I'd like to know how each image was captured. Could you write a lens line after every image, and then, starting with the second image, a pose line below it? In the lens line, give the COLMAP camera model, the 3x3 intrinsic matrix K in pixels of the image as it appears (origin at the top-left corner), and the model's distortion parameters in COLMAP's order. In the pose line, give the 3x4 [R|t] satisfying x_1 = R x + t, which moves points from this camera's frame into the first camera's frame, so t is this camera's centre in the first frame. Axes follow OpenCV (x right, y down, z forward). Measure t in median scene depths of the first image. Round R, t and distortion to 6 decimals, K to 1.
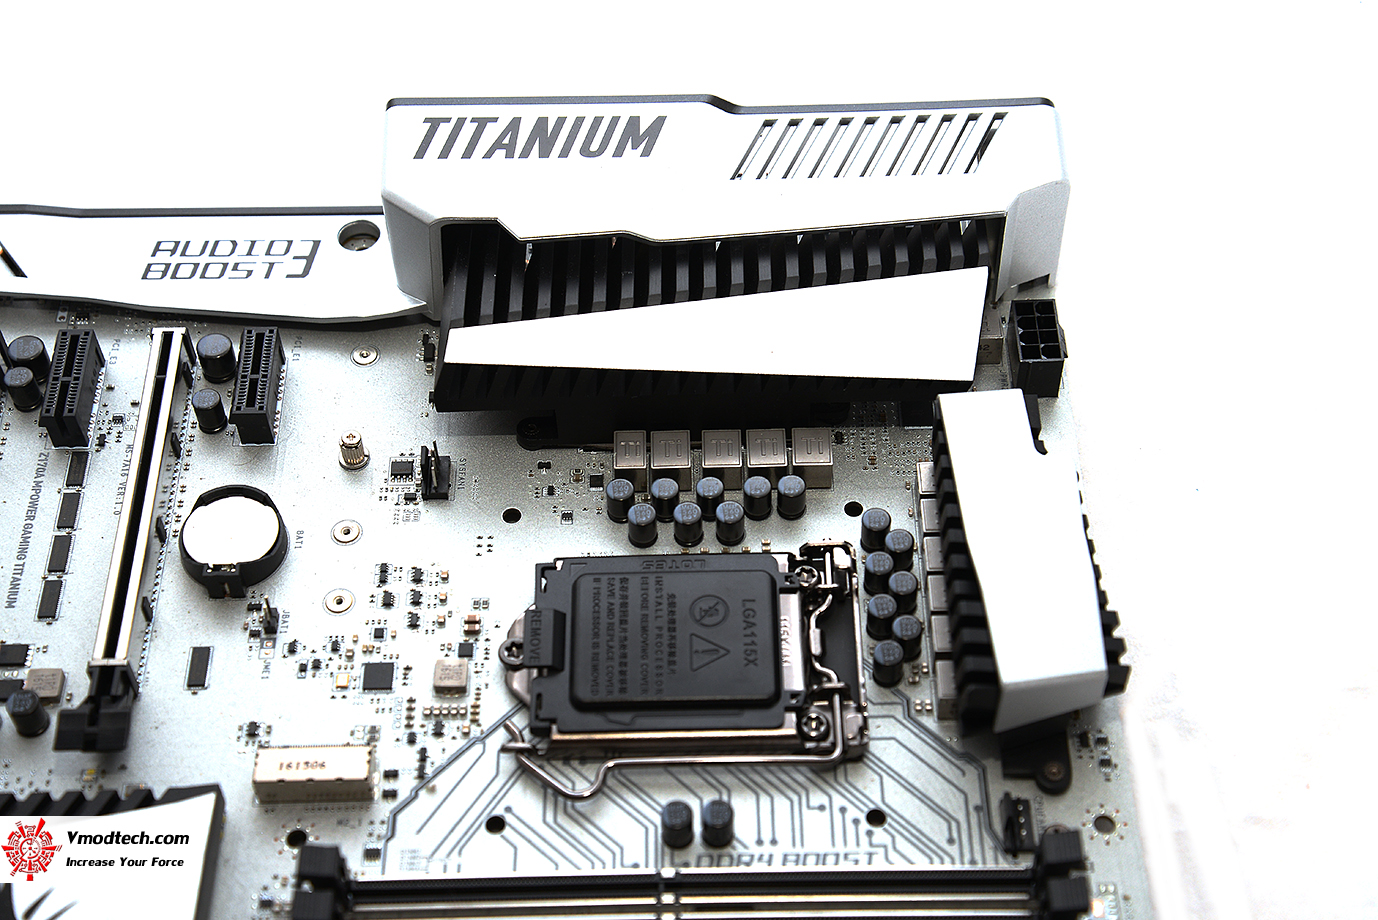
lens RADIAL K [[2236.2, 0, 694.5], [0, 2236.2, 440.0], [0, 0, 1]] dist [0.227602, 0.062470]
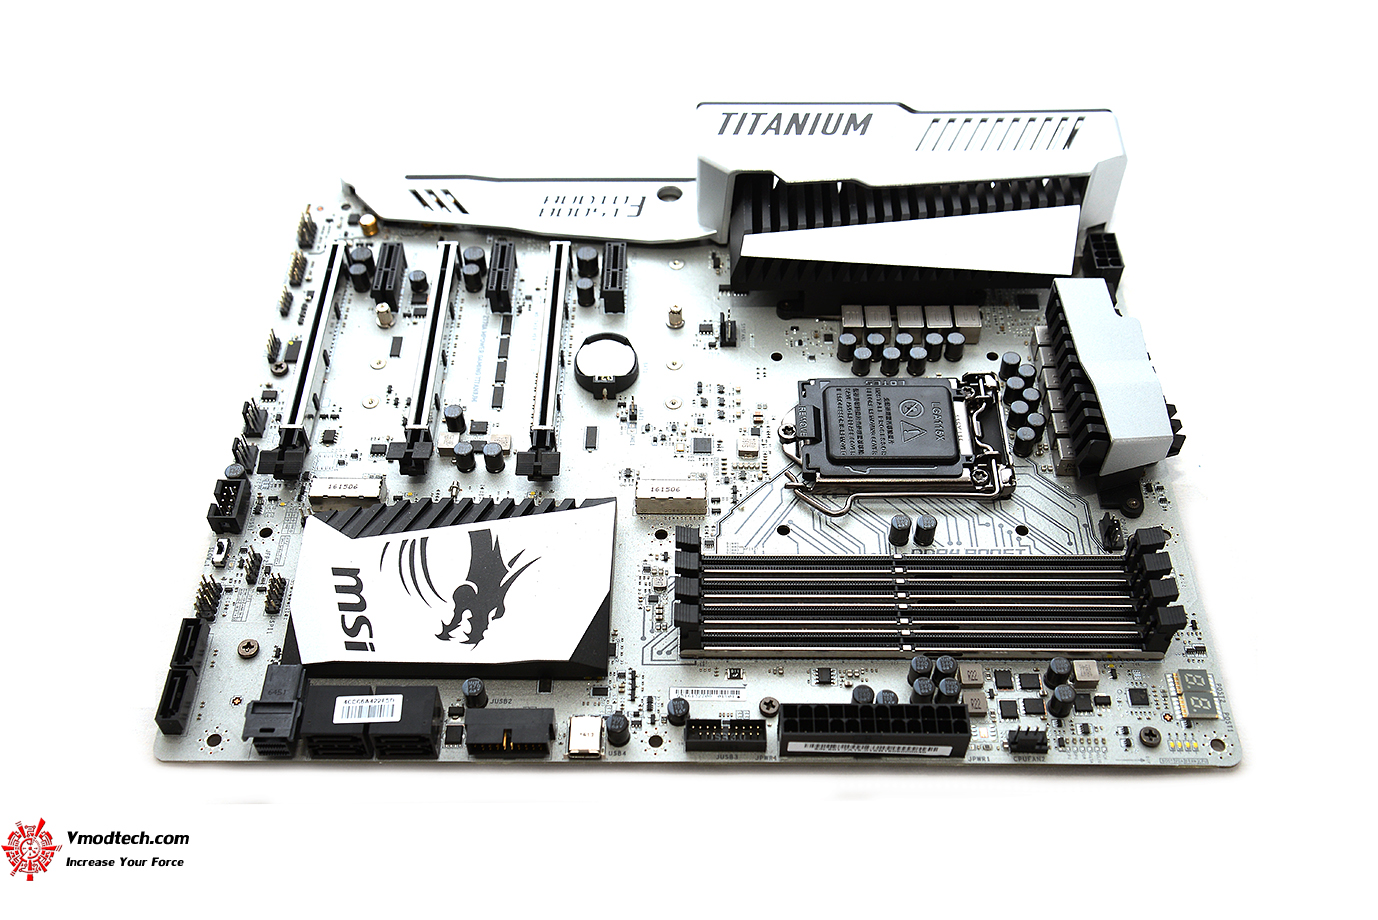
lens RADIAL K [[1421.0, 0, 695.0], [0, 1421.0, 485.7], [0, 0, 1]] dist [0.038444, 0.008332]
pose [[0.999791, 0.020443, -0.000653, -0.141112], [-0.020446, 0.999774, -0.005748, 0.136405], [0.000535, 0.005760, 0.999983, -0.010711]]
